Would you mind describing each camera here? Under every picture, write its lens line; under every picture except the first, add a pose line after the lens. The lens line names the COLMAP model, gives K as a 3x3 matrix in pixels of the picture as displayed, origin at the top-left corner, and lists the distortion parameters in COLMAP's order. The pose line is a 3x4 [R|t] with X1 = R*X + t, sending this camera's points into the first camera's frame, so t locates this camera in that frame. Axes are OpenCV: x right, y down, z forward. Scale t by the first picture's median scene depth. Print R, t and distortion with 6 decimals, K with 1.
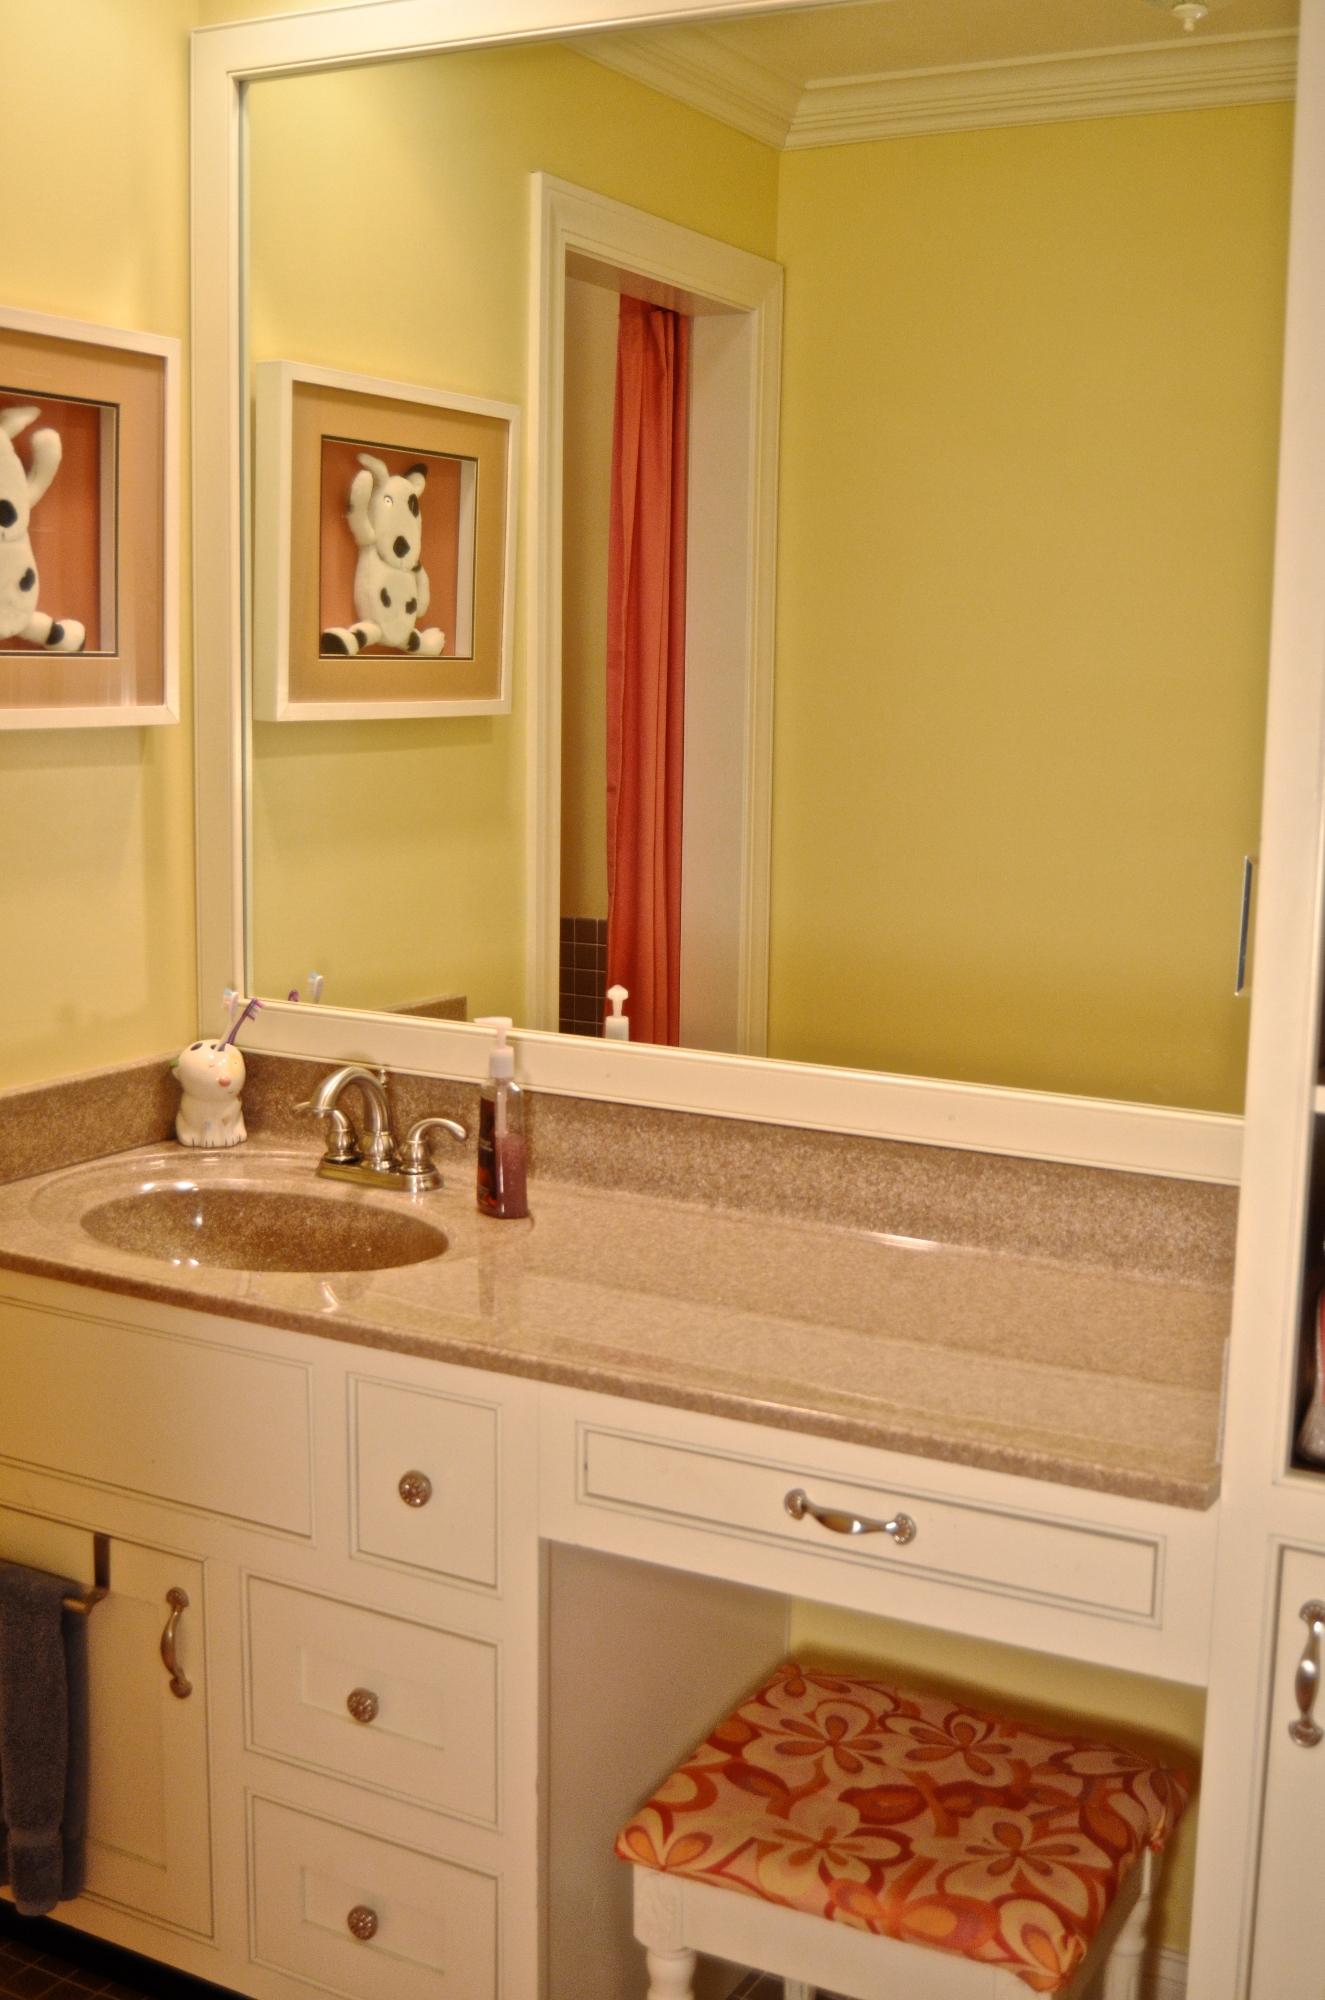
lens RADIAL K [[2132.5, 0, 664.9], [0, 2132.5, 996.6], [0, 0, 1]] dist [-0.007683, 0.000000]
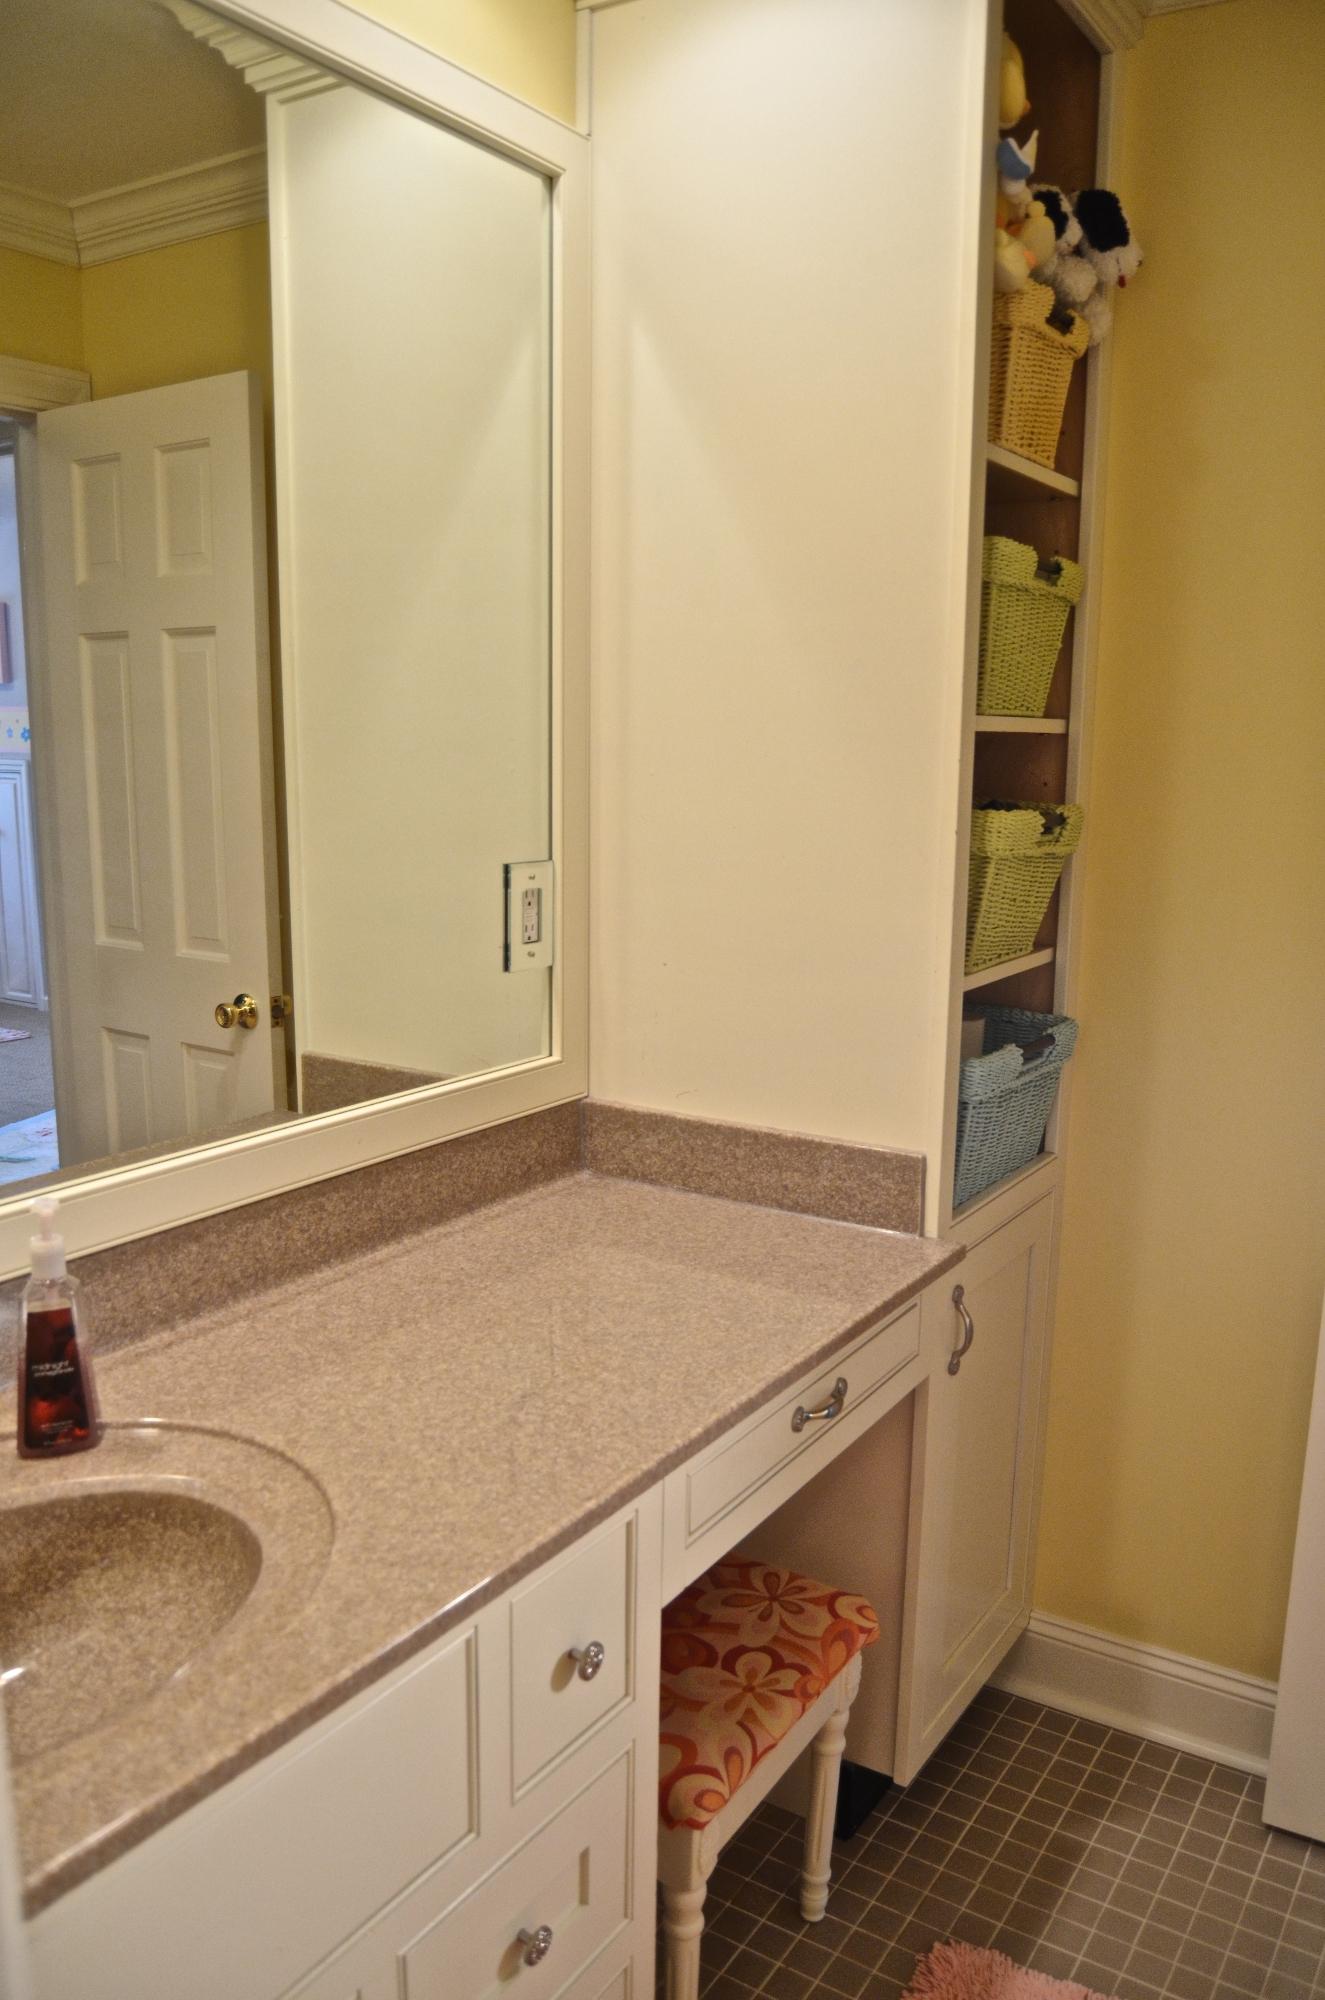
lens RADIAL K [[1565.6, 0, 664.3], [0, 1565.6, 1006.4], [0, 0, 1]] dist [-0.096844, 0.043402]
pose [[0.096963, -0.201350, 0.974708, -0.584738], [0.147867, 0.971369, 0.185951, -0.128380], [-0.984243, 0.126097, 0.123960, 0.721564]]
